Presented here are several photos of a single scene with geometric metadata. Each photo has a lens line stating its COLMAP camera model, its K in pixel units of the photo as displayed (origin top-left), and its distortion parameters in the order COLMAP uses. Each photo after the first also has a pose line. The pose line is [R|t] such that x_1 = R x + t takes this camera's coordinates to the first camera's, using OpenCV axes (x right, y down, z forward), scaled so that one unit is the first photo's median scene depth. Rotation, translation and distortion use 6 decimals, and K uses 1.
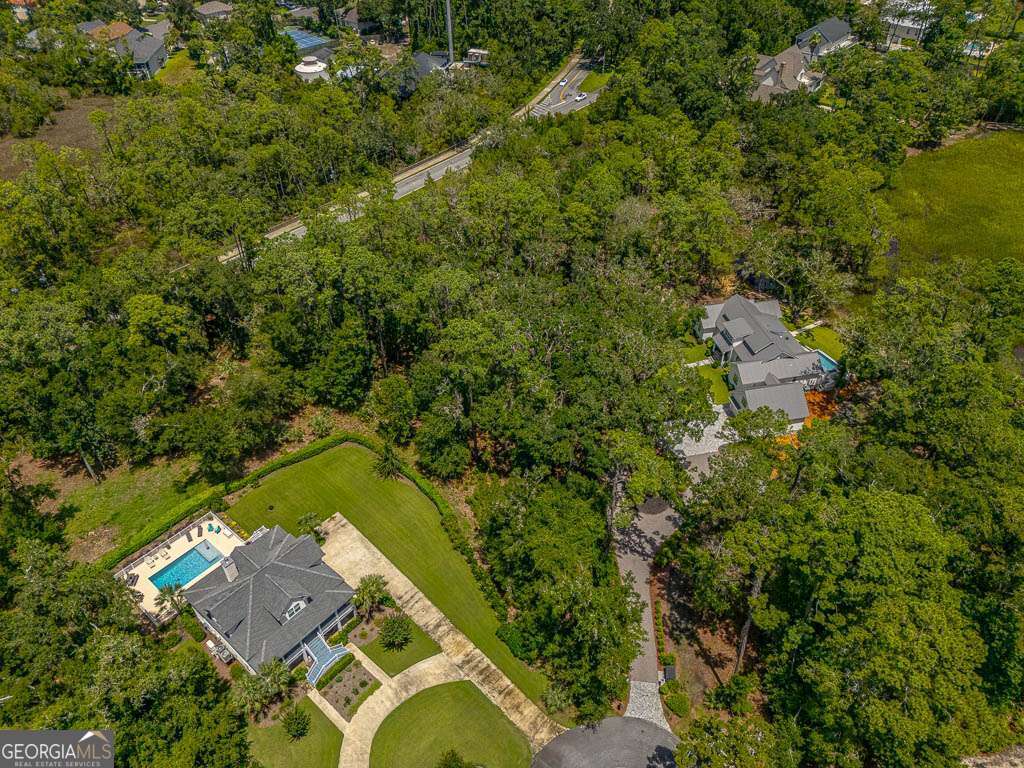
lens RADIAL K [[755.7, 0, 510.7], [0, 755.7, 382.9], [0, 0, 1]] dist [0.095064, -0.069519]
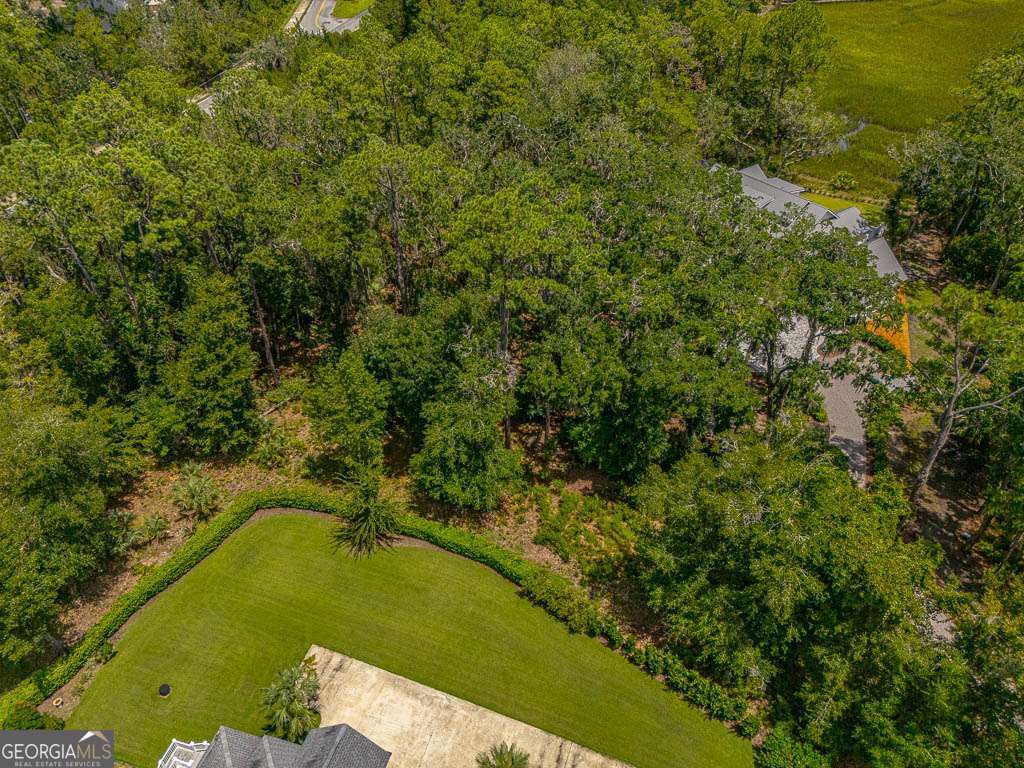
lens RADIAL K [[755.7, 0, 508.2], [0, 755.7, 388.4], [0, 0, 1]] dist [0.095064, -0.069519]
pose [[0.908301, -0.251687, 0.334130, -0.245431], [0.258762, 0.965644, 0.023959, 0.031114], [-0.328681, 0.064699, 0.942222, 0.499682]]
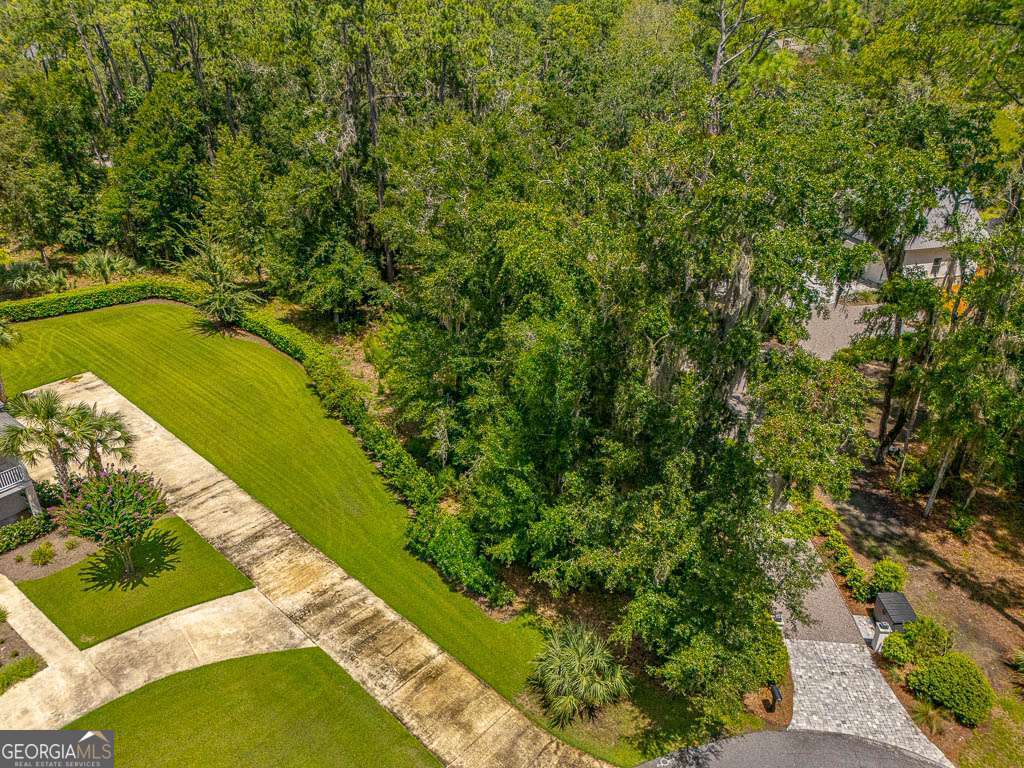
lens RADIAL K [[755.7, 0, 511.0], [0, 755.7, 383.8], [0, 0, 1]] dist [0.095064, -0.069519]
pose [[0.999052, -0.000389, 0.043522, 0.015111], [0.010352, 0.973389, -0.228927, 0.300900], [-0.042274, 0.229161, 0.972470, 0.542840]]
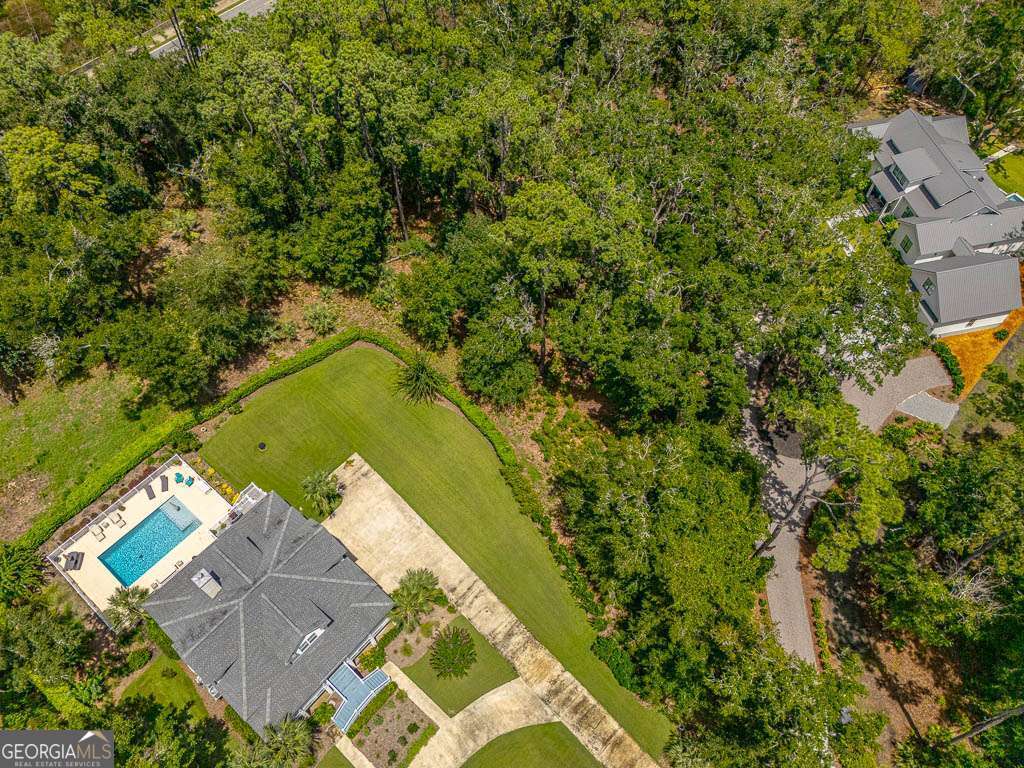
lens RADIAL K [[755.7, 0, 507.2], [0, 755.7, 387.6], [0, 0, 1]] dist [0.095064, -0.069519]
pose [[0.999972, 0.000421, 0.007418, -0.092937], [-0.002547, 0.957352, 0.288914, -0.100308], [-0.006980, -0.288924, 0.957326, 0.344776]]
